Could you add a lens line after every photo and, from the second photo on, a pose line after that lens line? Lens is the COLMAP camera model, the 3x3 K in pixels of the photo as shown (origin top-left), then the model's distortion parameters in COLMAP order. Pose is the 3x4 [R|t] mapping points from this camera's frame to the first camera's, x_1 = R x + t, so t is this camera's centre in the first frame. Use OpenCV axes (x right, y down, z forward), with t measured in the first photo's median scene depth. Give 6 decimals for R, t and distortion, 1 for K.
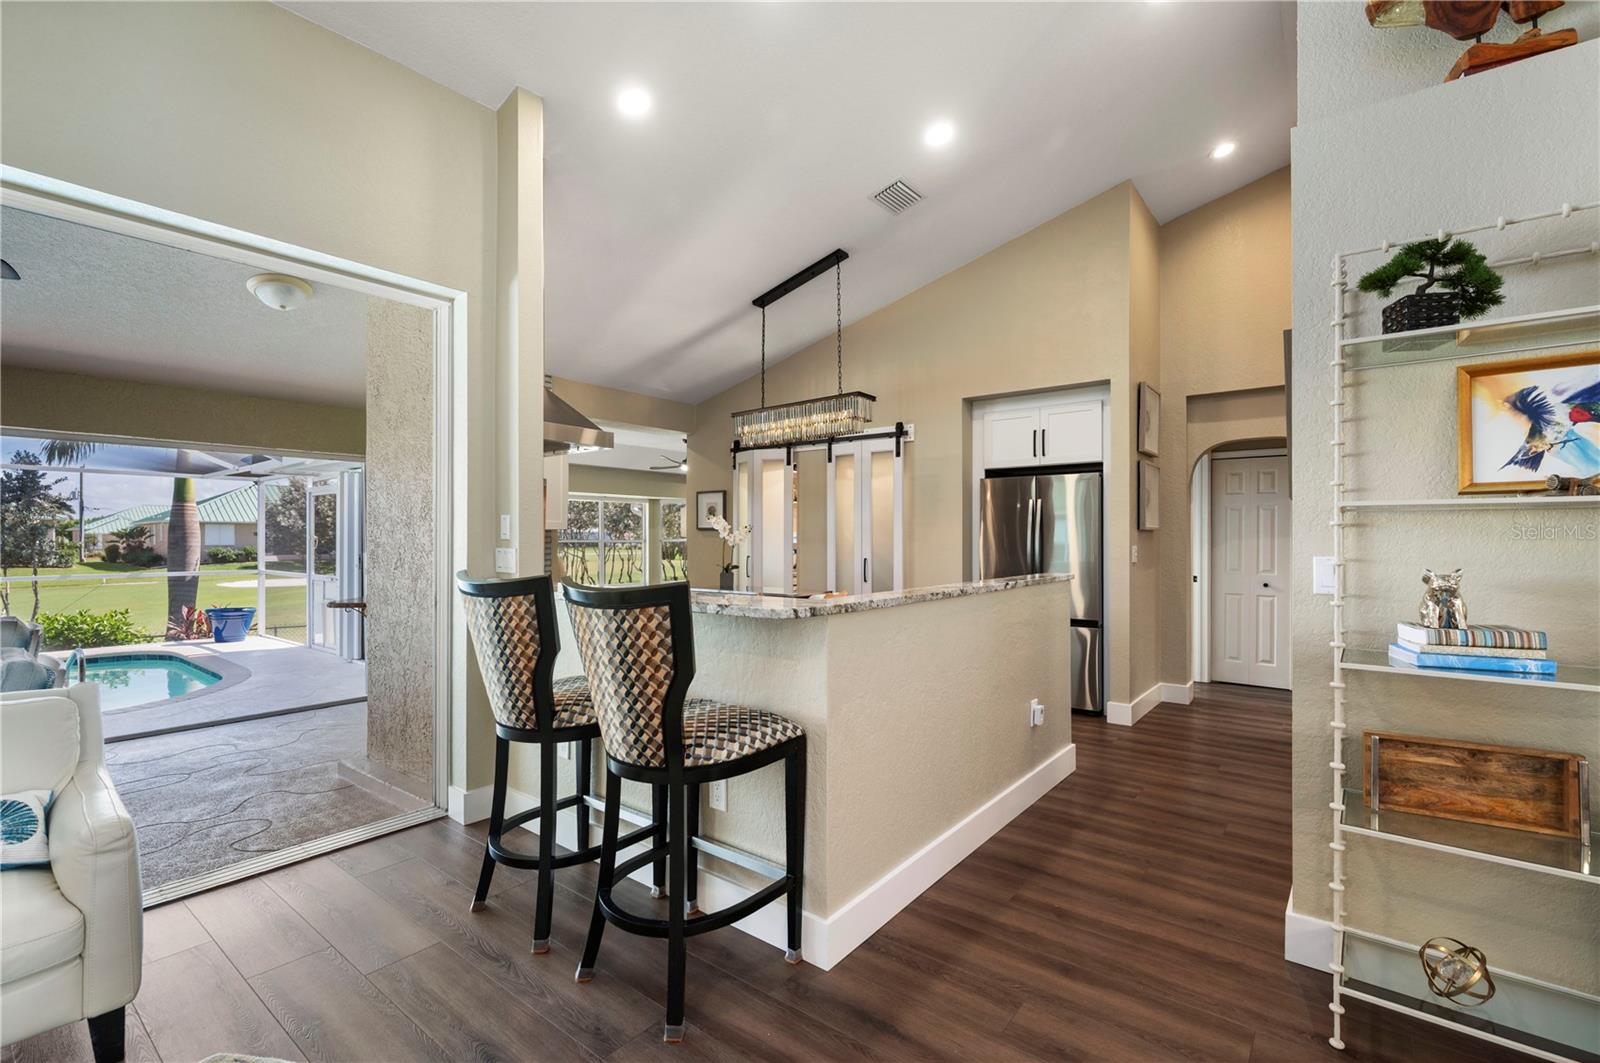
lens RADIAL K [[704.8, 0, 795.9], [0, 704.8, 538.5], [0, 0, 1]] dist [0.007703, -0.001332]
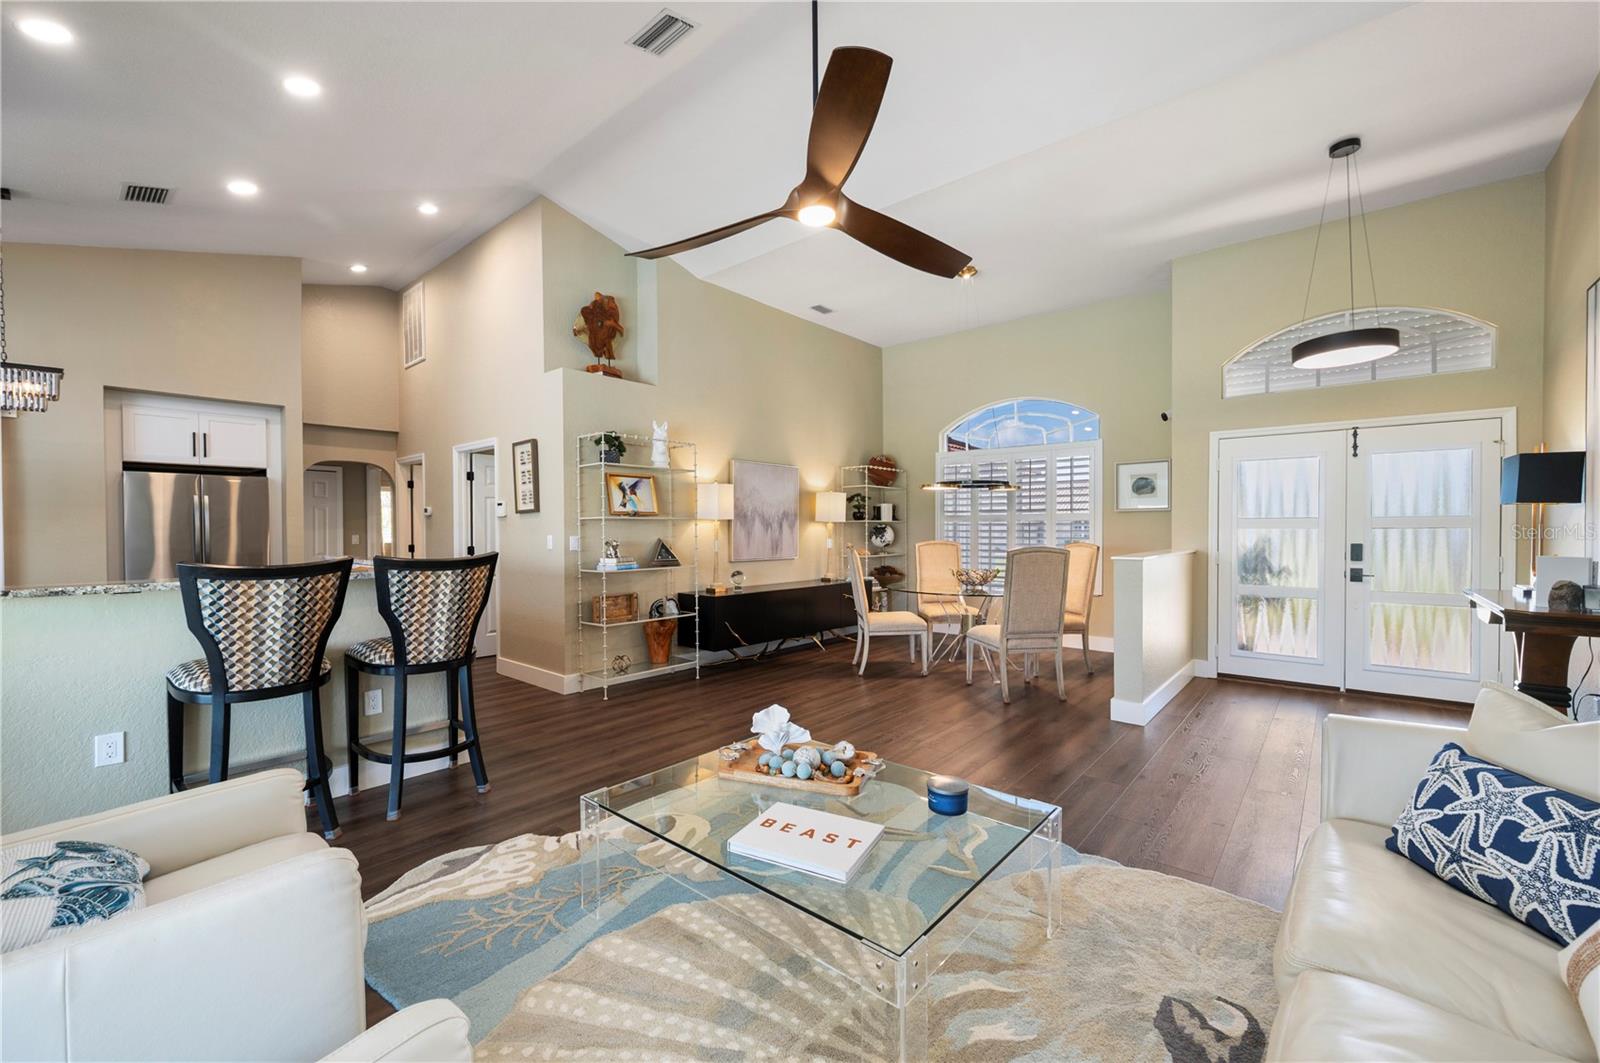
lens RADIAL K [[635.5, 0, 803.1], [0, 635.5, 538.1], [0, 0, 1]] dist [-0.001169, 0.001013]
pose [[0.036526, -0.016344, 0.999199, -1.121125], [0.005410, 0.999855, 0.016157, -0.000770], [-0.999318, 0.004815, 0.036609, 0.042246]]
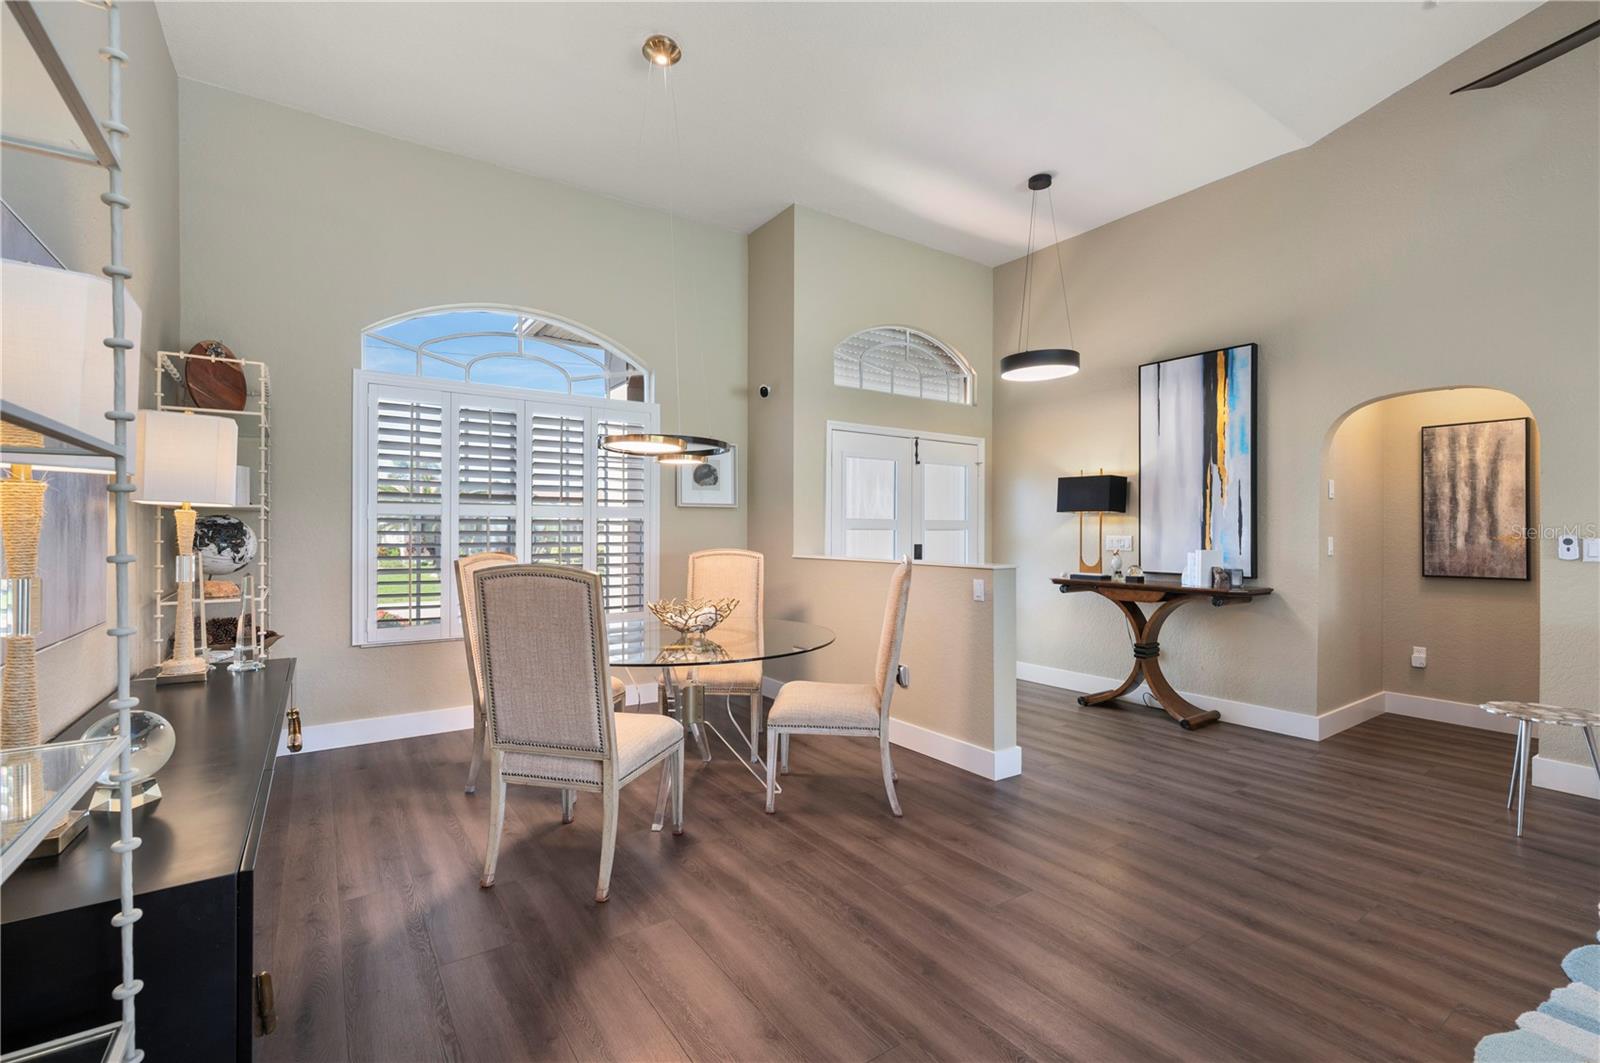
lens RADIAL K [[704.8, 0, 799.7], [0, 704.8, 531.0], [0, 0, 1]] dist [0.007703, -0.001332]
pose [[-0.957529, -0.002919, 0.288321, 0.287068], [-0.002318, 0.999994, 0.002423, 0.004996], [-0.288326, 0.001652, -0.957531, 0.641466]]
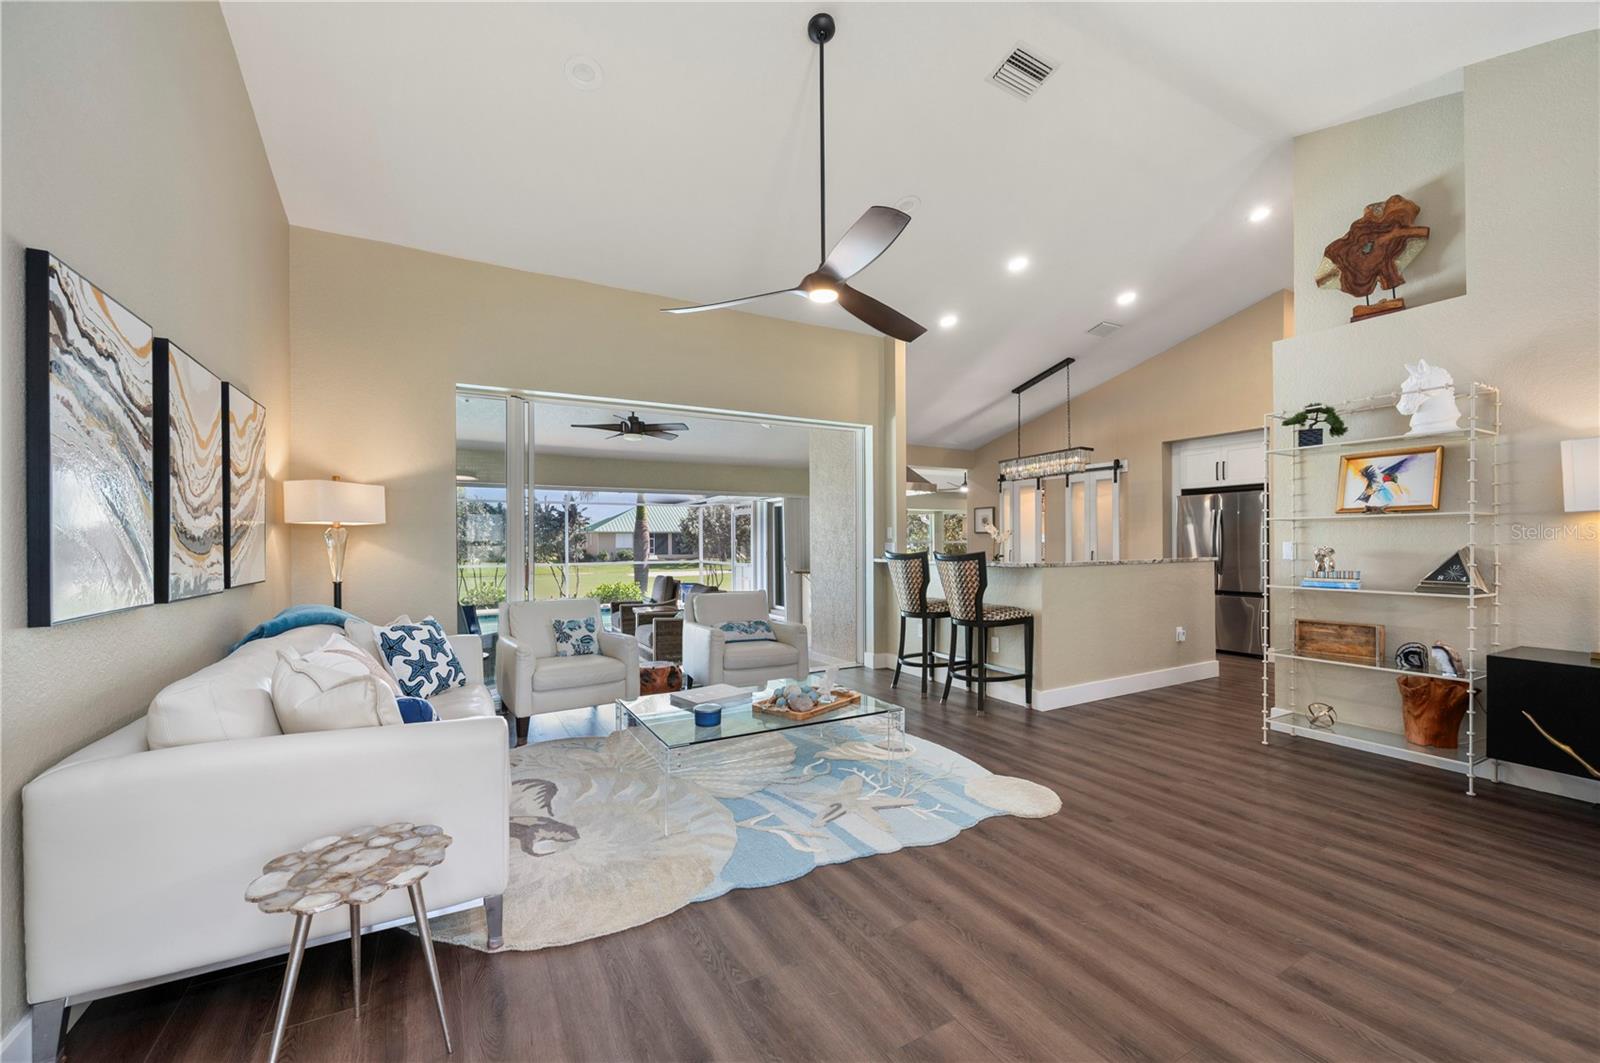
lens RADIAL K [[635.5, 0, 800.4], [0, 635.5, 544.0], [0, 0, 1]] dist [-0.001169, 0.001013]
pose [[0.924662, -0.004867, -0.380758, 0.077266], [0.006063, 0.999980, 0.001942, 0.013376], [0.380741, -0.004104, 0.924673, -0.958967]]
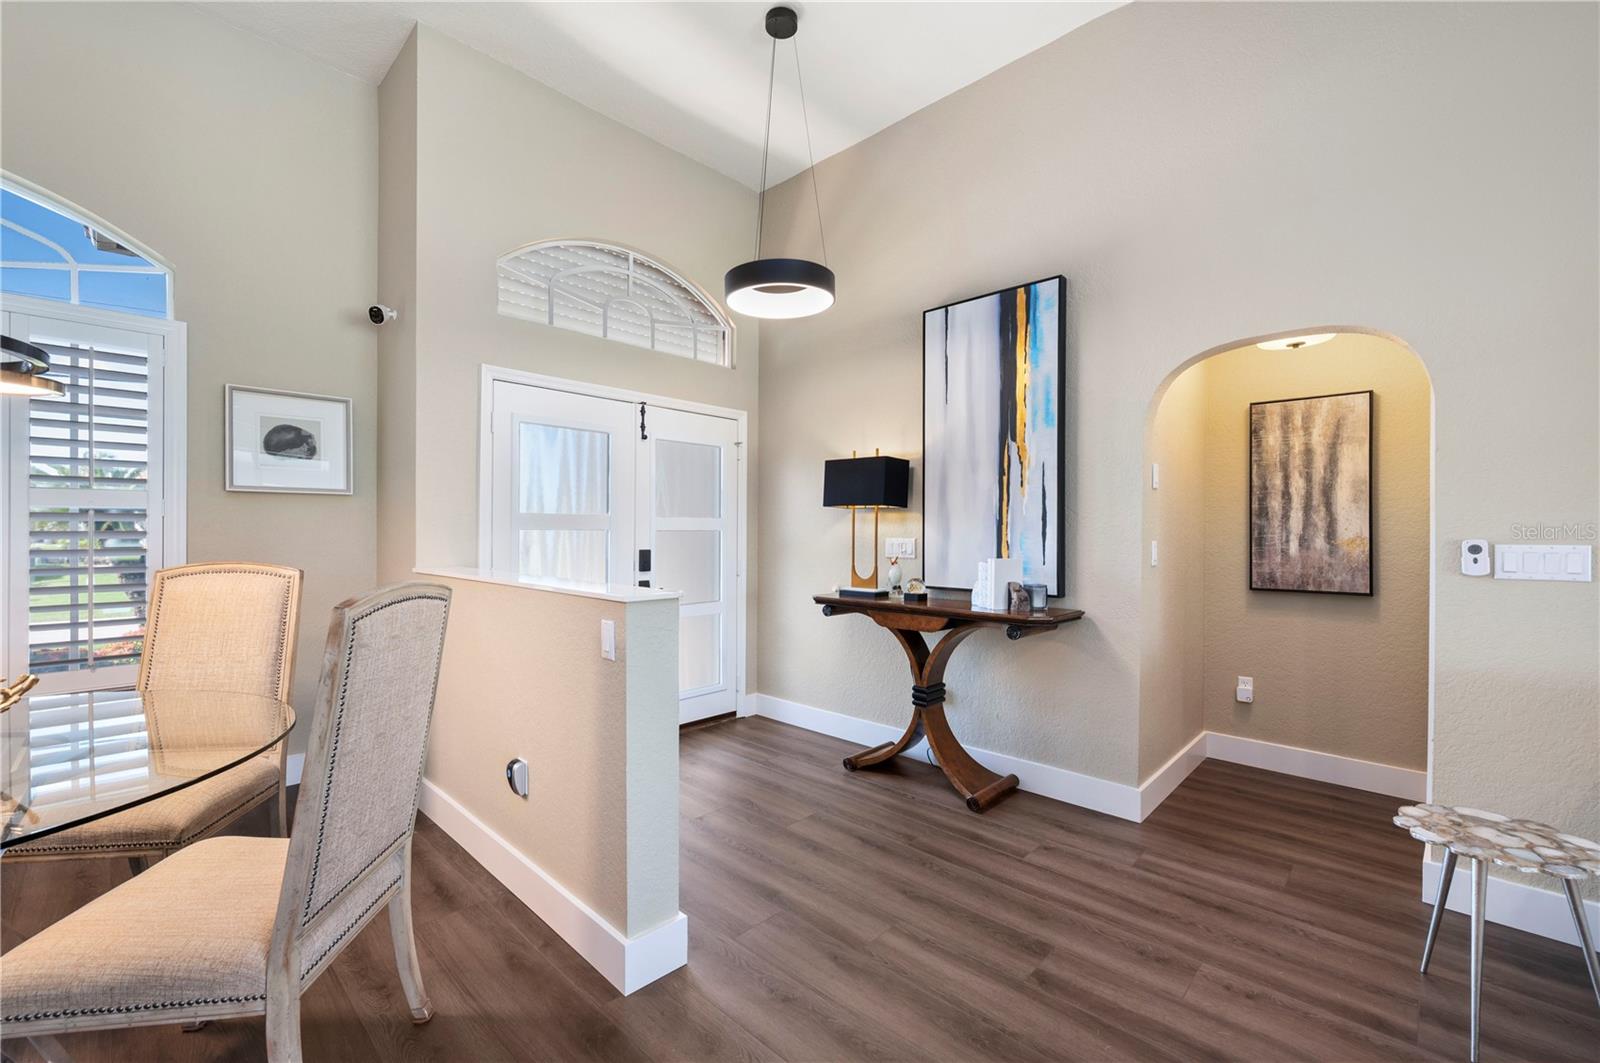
lens RADIAL K [[666.6, 0, 795.5], [0, 666.6, 533.4], [0, 0, 1]] dist [-0.000172, 0.000145]
pose [[-0.995083, -0.005988, 0.098860, 0.103284], [-0.005535, 0.999973, 0.004851, 0.004998], [-0.098886, 0.004280, -0.995090, -0.006068]]
